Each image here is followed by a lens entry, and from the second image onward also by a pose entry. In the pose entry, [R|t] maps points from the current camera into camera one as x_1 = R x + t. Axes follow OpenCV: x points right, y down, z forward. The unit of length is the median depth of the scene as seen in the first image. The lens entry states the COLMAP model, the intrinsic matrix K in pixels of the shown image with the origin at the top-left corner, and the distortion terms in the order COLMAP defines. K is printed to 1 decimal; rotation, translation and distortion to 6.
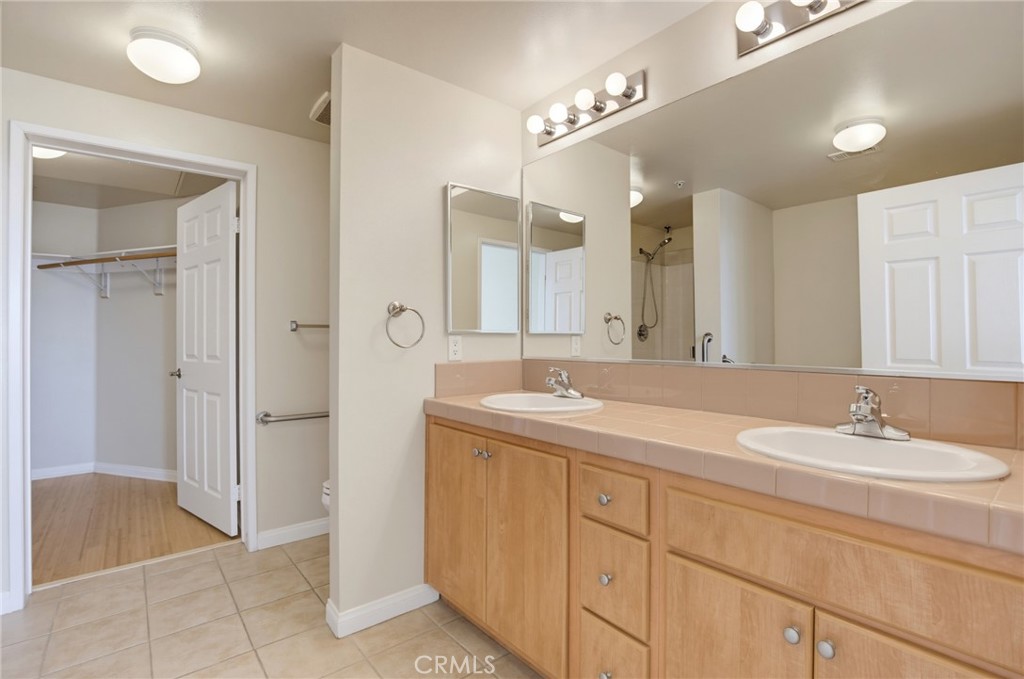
lens RADIAL K [[470.2, 0, 516.9], [0, 470.2, 333.5], [0, 0, 1]] dist [-0.026953, 0.002428]
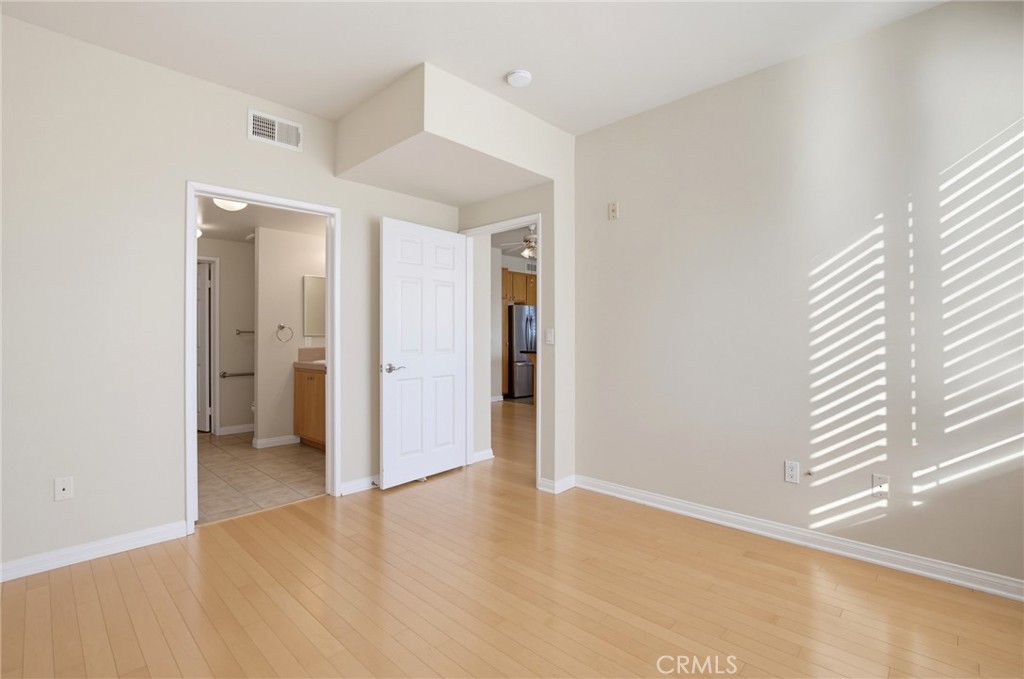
lens RADIAL K [[470.2, 0, 509.0], [0, 470.2, 337.2], [0, 0, 1]] dist [-0.026953, 0.002428]
pose [[0.994357, 0.003629, 0.106020, 0.662224], [-0.004183, 0.999979, 0.004997, -0.011131], [-0.105999, -0.005413, 0.994351, -1.562868]]
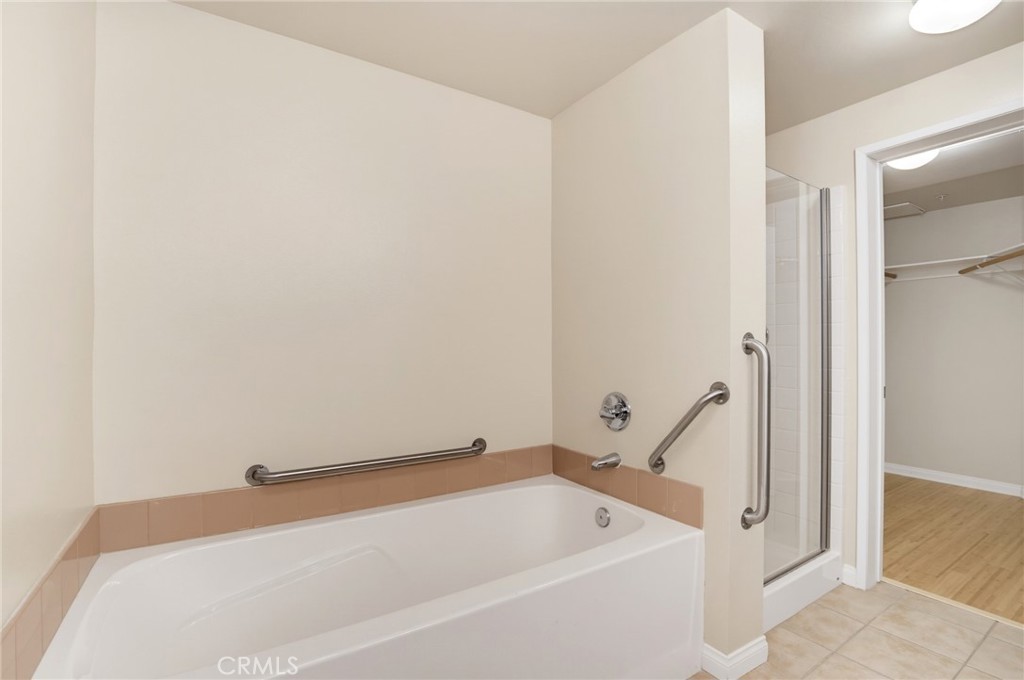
lens RADIAL K [[470.2, 0, 511.7], [0, 470.2, 341.1], [0, 0, 1]] dist [-0.026953, 0.002428]
pose [[-0.127598, 0.001865, -0.991824, 0.101113], [0.002845, 0.999995, 0.001515, -0.000608], [0.991822, -0.002629, -0.127602, 0.242399]]
